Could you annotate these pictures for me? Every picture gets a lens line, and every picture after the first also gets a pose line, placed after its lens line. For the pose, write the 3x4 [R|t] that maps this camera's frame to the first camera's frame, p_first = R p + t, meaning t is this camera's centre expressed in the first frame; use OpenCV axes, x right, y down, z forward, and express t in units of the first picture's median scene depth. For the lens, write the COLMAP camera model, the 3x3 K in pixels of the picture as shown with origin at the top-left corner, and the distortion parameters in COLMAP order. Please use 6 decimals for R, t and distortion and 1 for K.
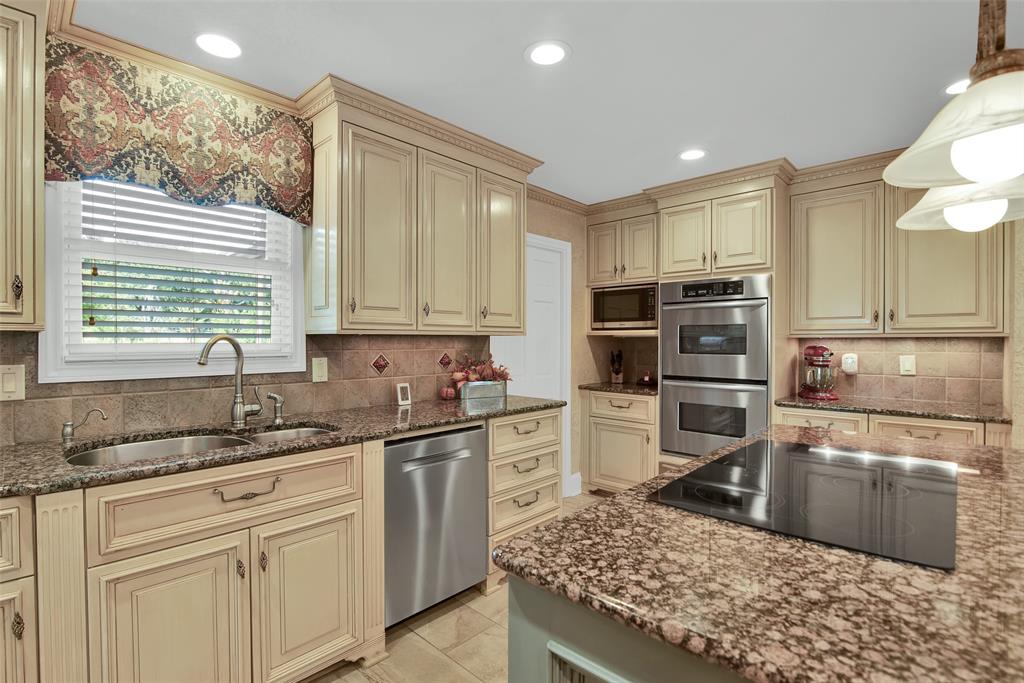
lens RADIAL K [[490.1, 0, 497.9], [0, 490.1, 339.0], [0, 0, 1]] dist [-0.016792, -0.000050]
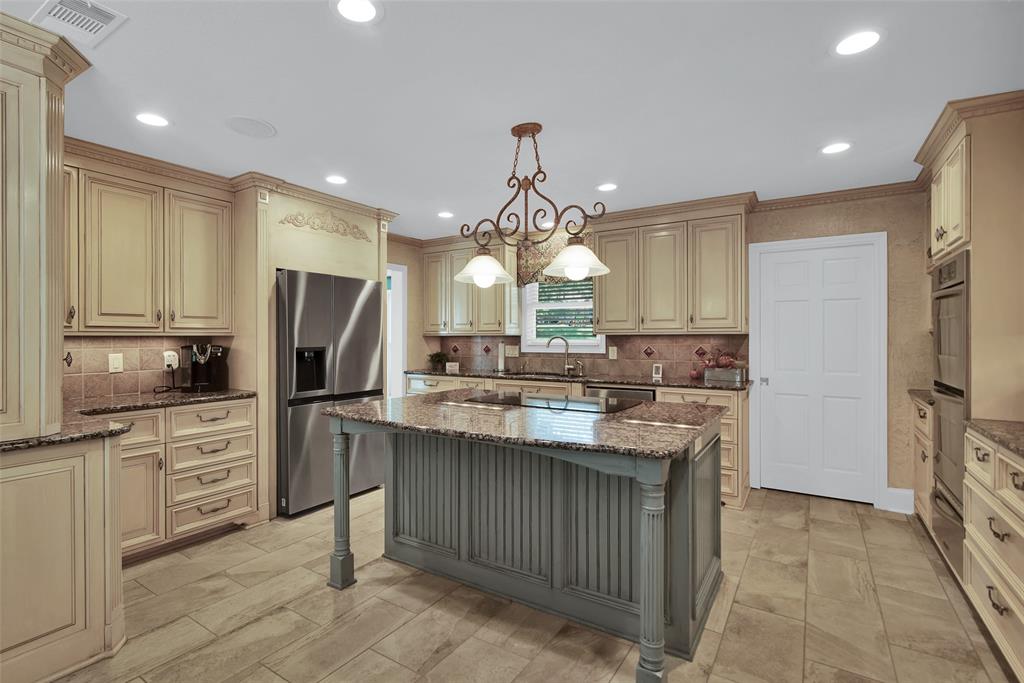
lens RADIAL K [[490.1, 0, 497.9], [0, 490.1, 339.0], [0, 0, 1]] dist [-0.016792, -0.000050]
pose [[0.195156, 0.004975, -0.980760, 1.243691], [0.006862, 0.999956, 0.006438, -0.008150], [0.980748, -0.007986, 0.195113, 0.138146]]
